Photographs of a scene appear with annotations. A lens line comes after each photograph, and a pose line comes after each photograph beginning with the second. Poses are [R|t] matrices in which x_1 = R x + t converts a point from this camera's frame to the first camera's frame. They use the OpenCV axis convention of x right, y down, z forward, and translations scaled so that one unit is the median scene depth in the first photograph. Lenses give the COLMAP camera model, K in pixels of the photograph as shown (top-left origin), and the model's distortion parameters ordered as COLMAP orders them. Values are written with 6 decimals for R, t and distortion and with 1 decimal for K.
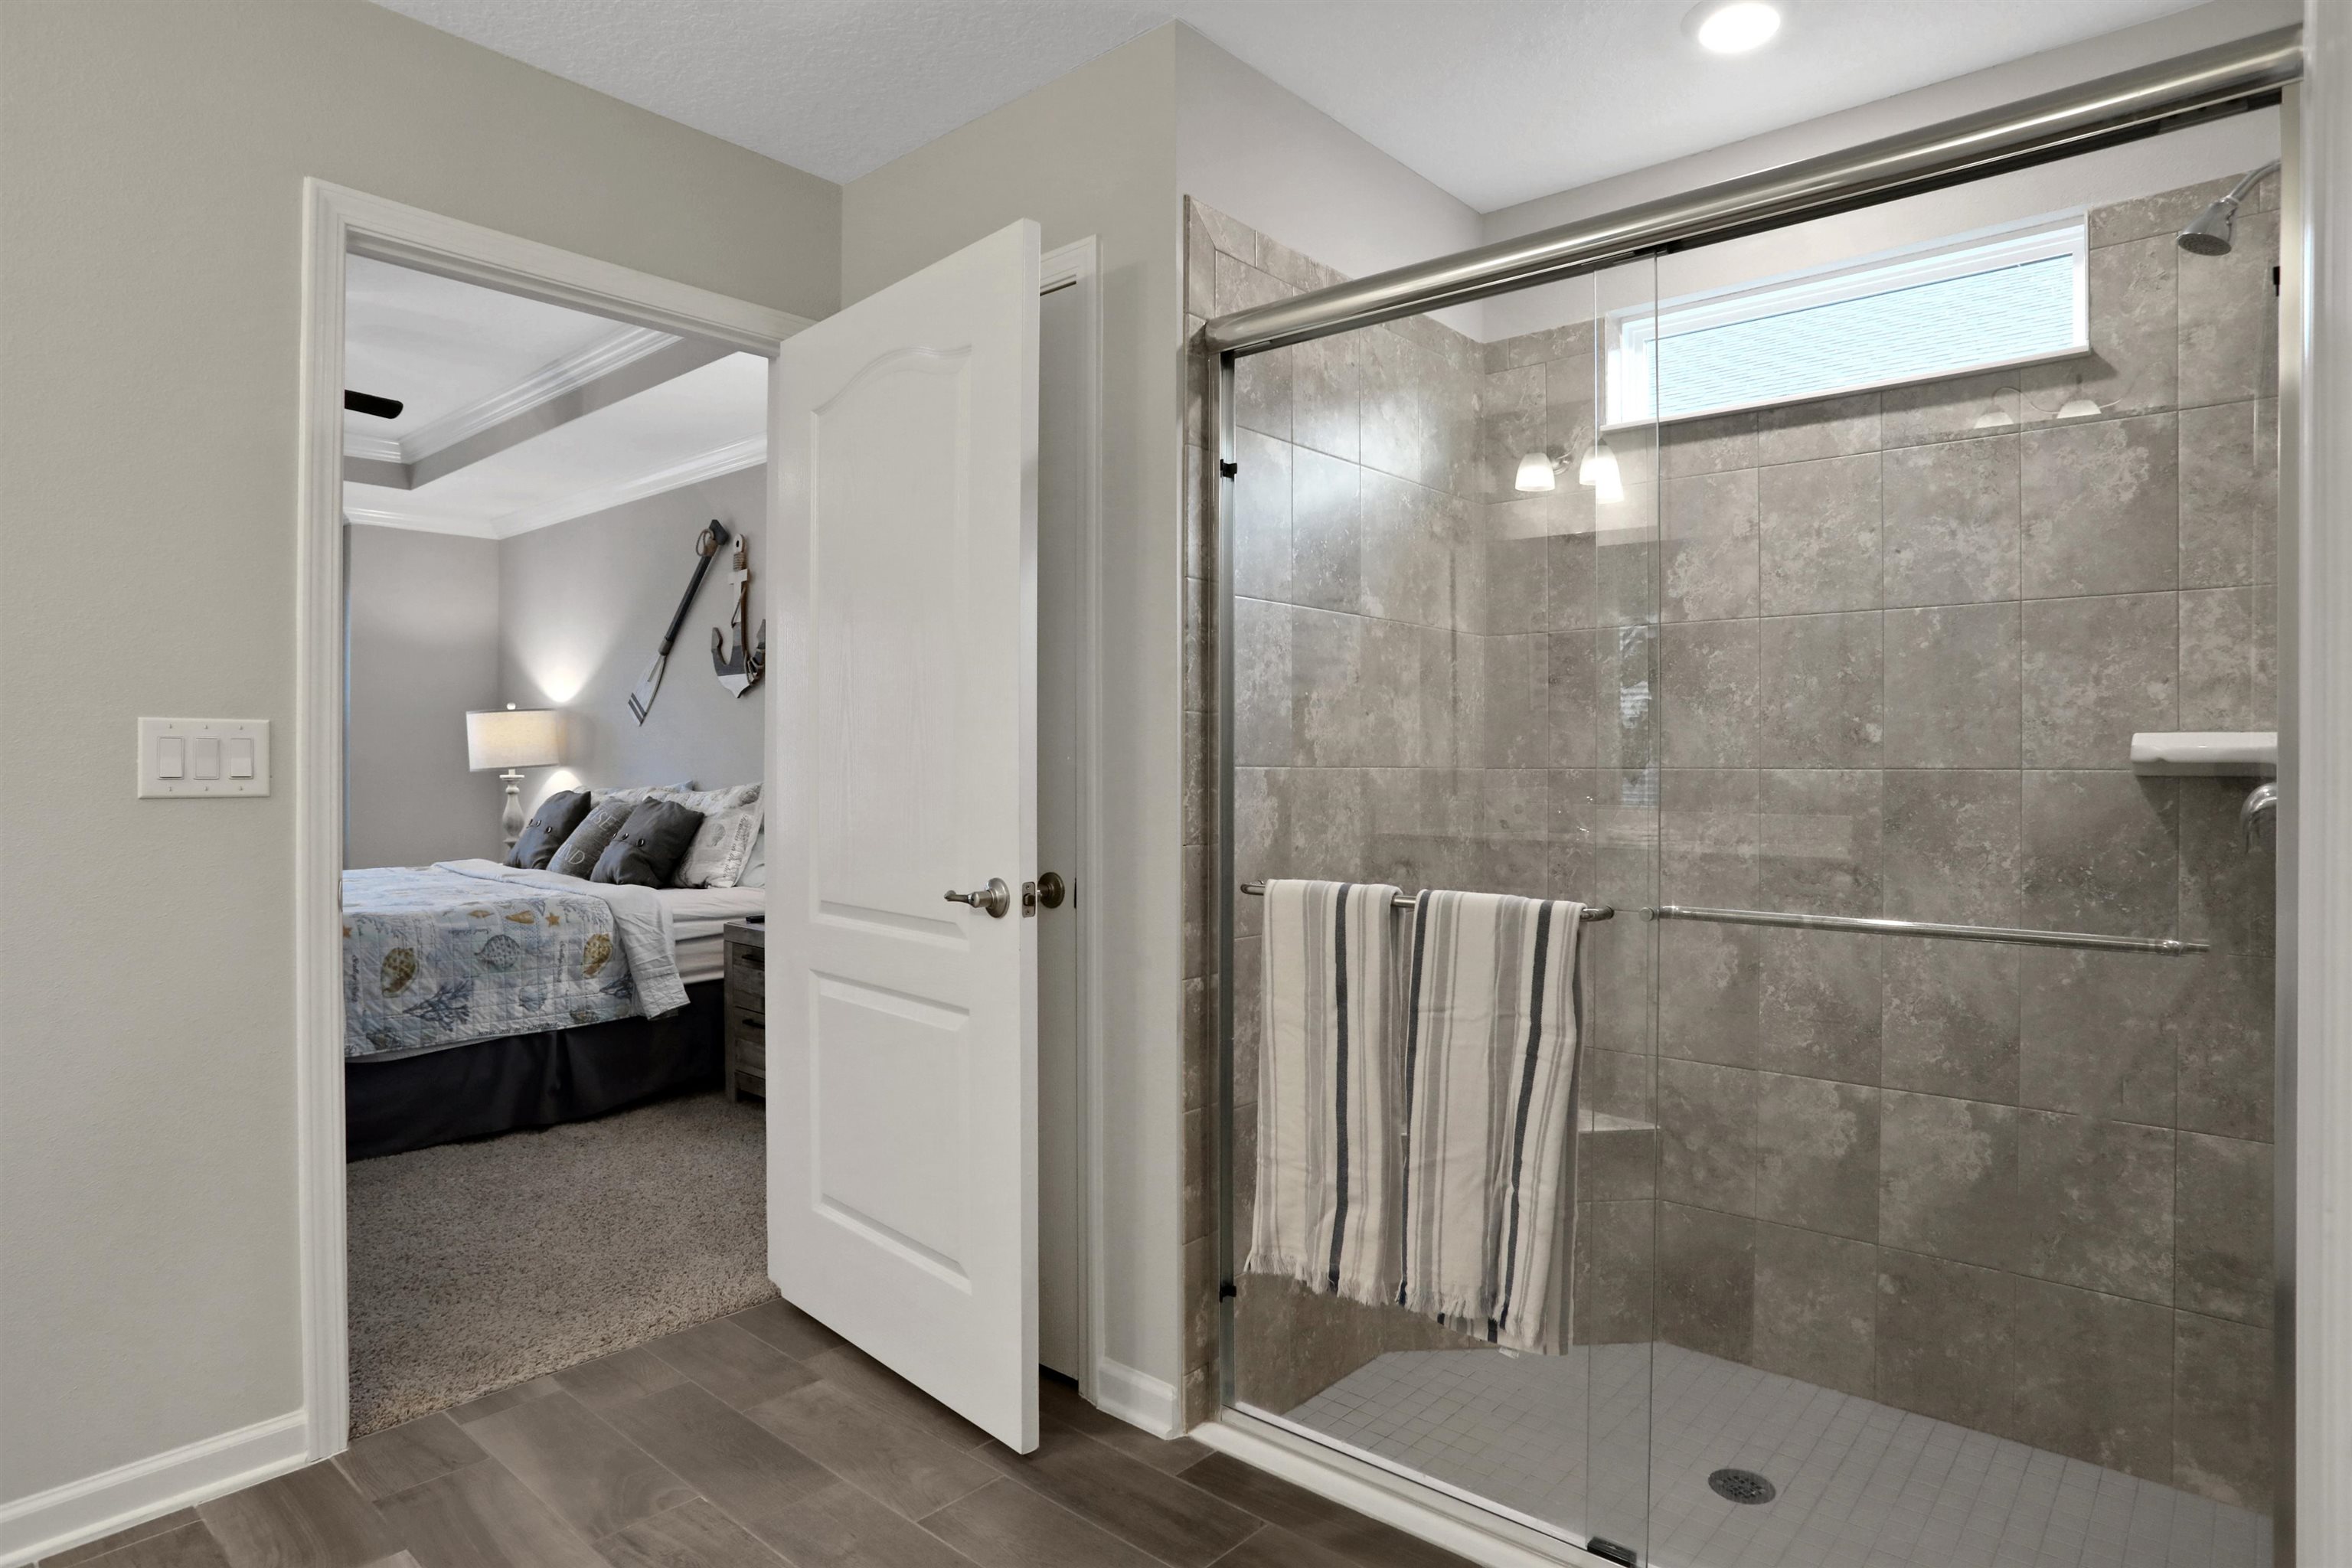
lens RADIAL K [[1249.3, 0, 1177.0], [0, 1249.3, 756.2], [0, 0, 1]] dist [-0.069800, 0.046191]
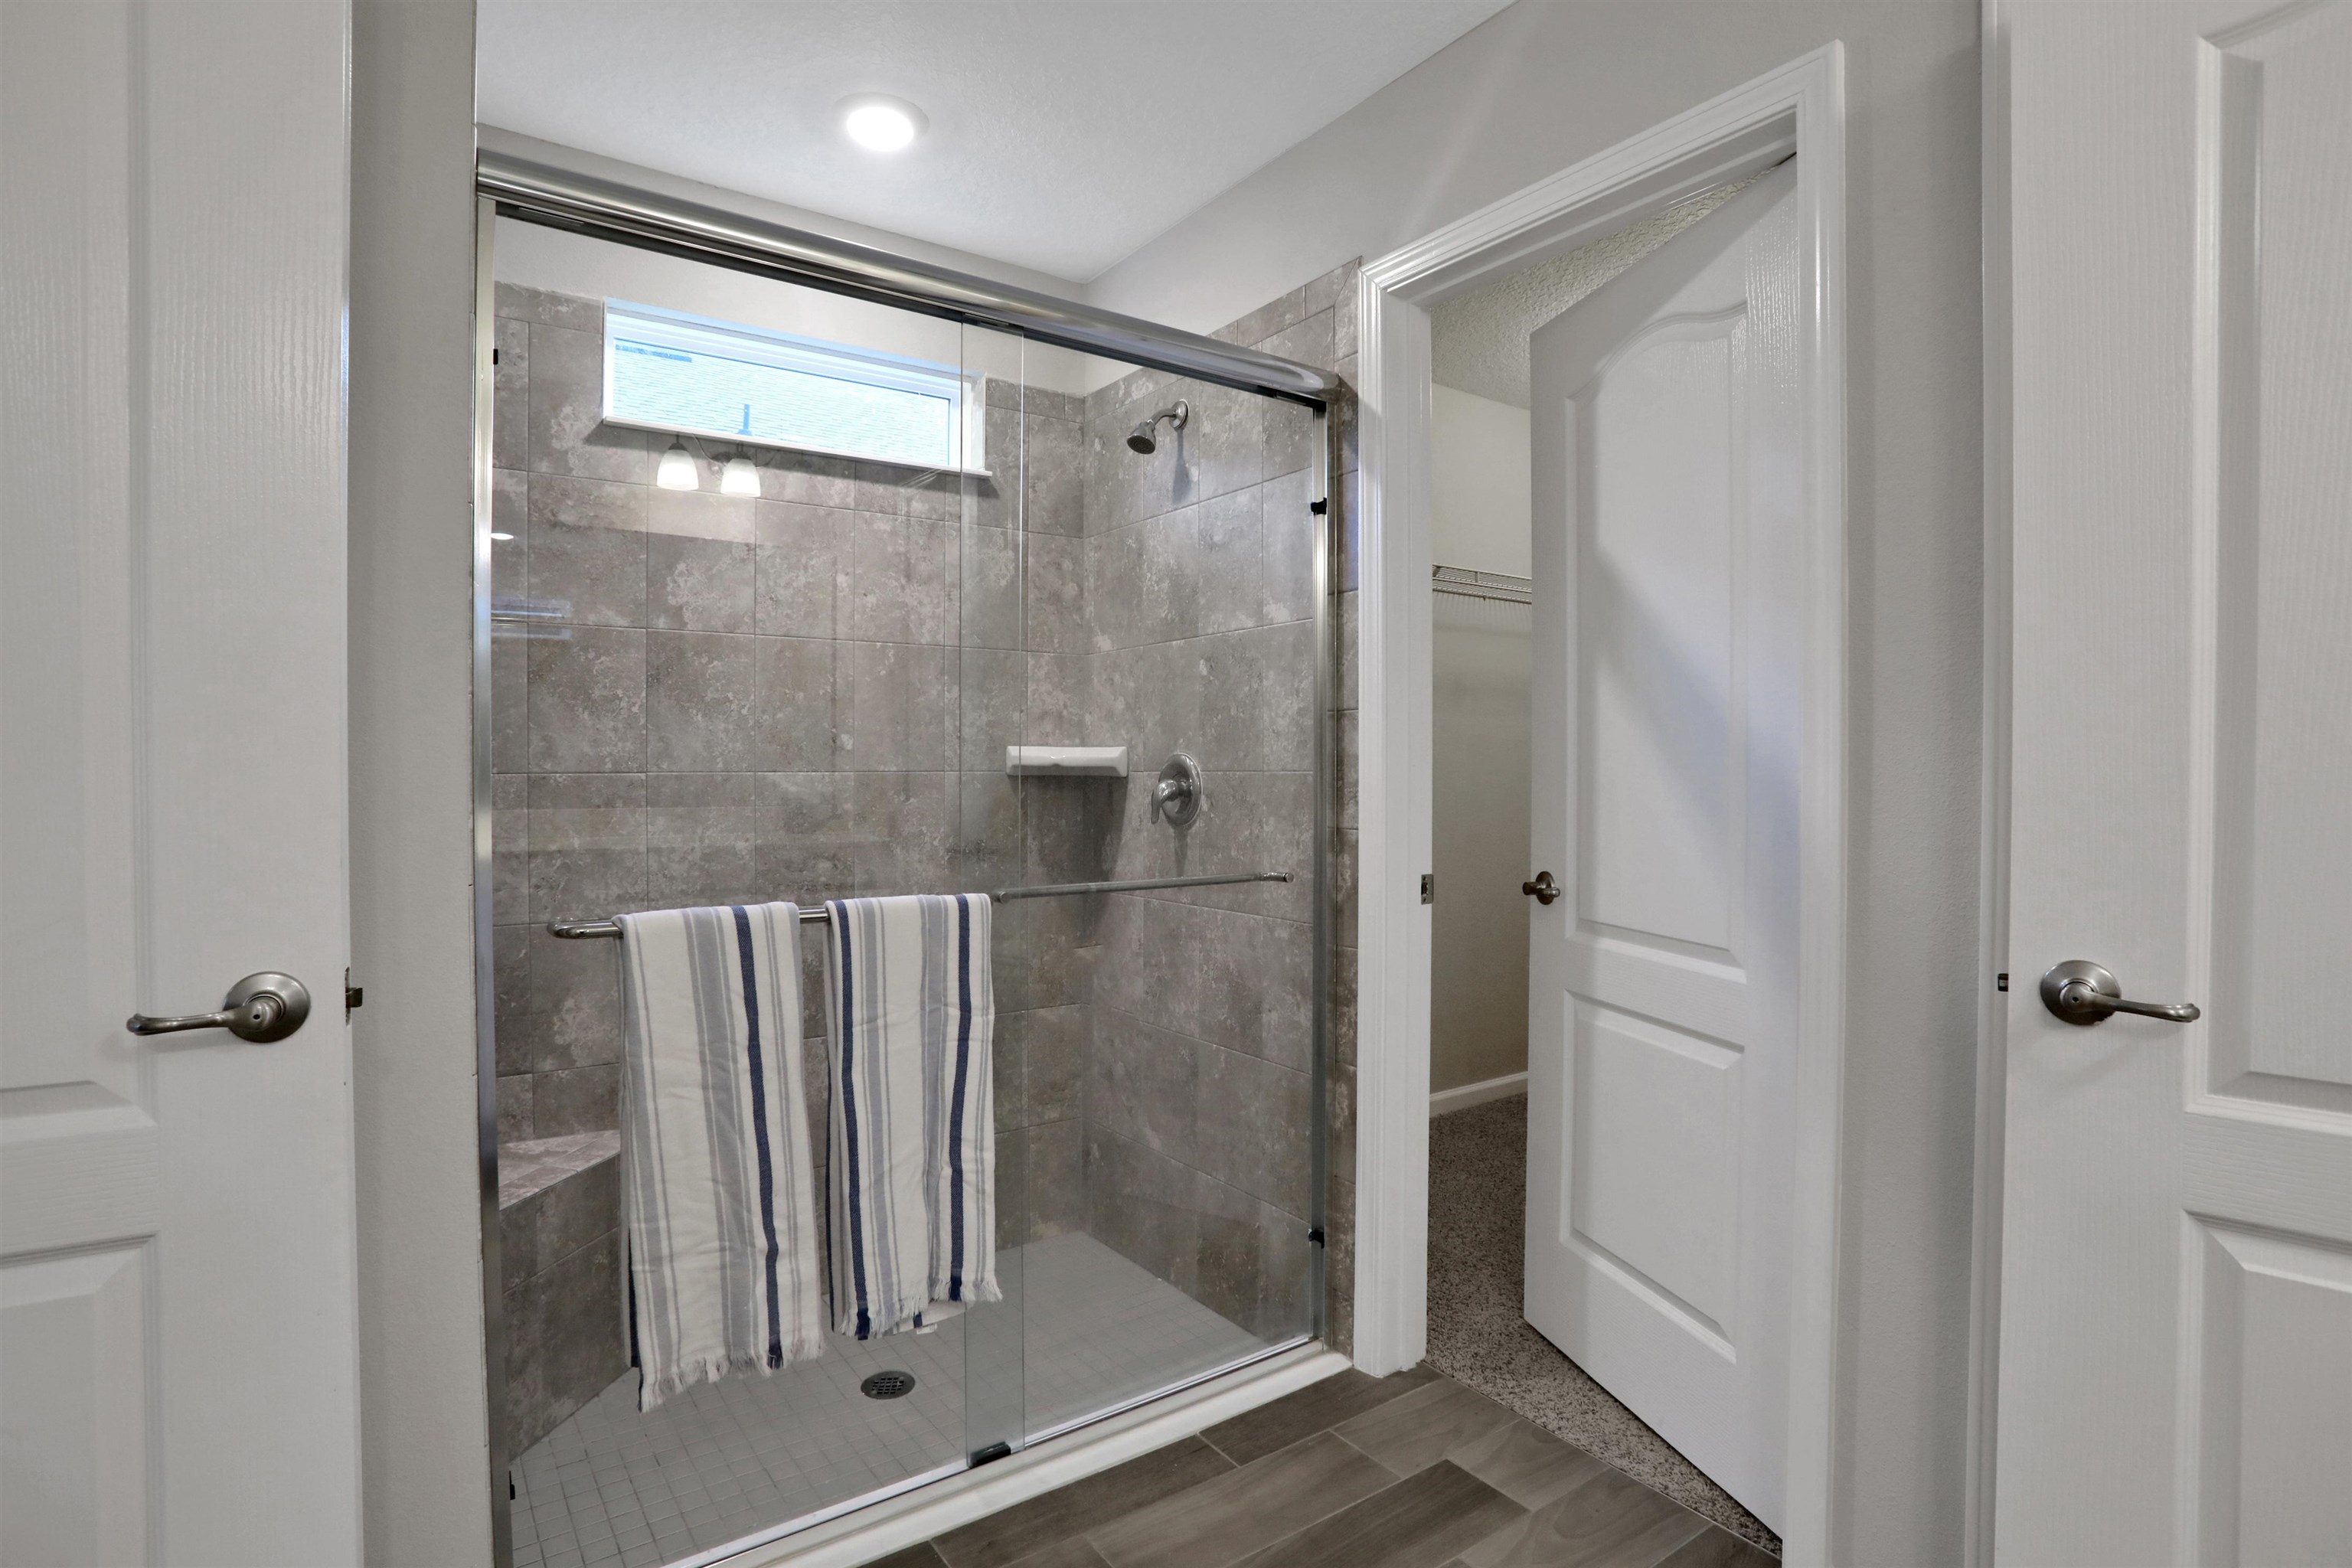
lens RADIAL K [[1128.3, 0, 1176.0], [0, 1128.3, 784.0], [0, 0, 1]] dist [-0.058498, 0.000138]
pose [[0.279954, -0.015404, 0.959890, -0.436570], [-0.003987, 0.999844, 0.017208, 0.002360], [-0.960005, -0.008644, 0.279849, 0.408441]]
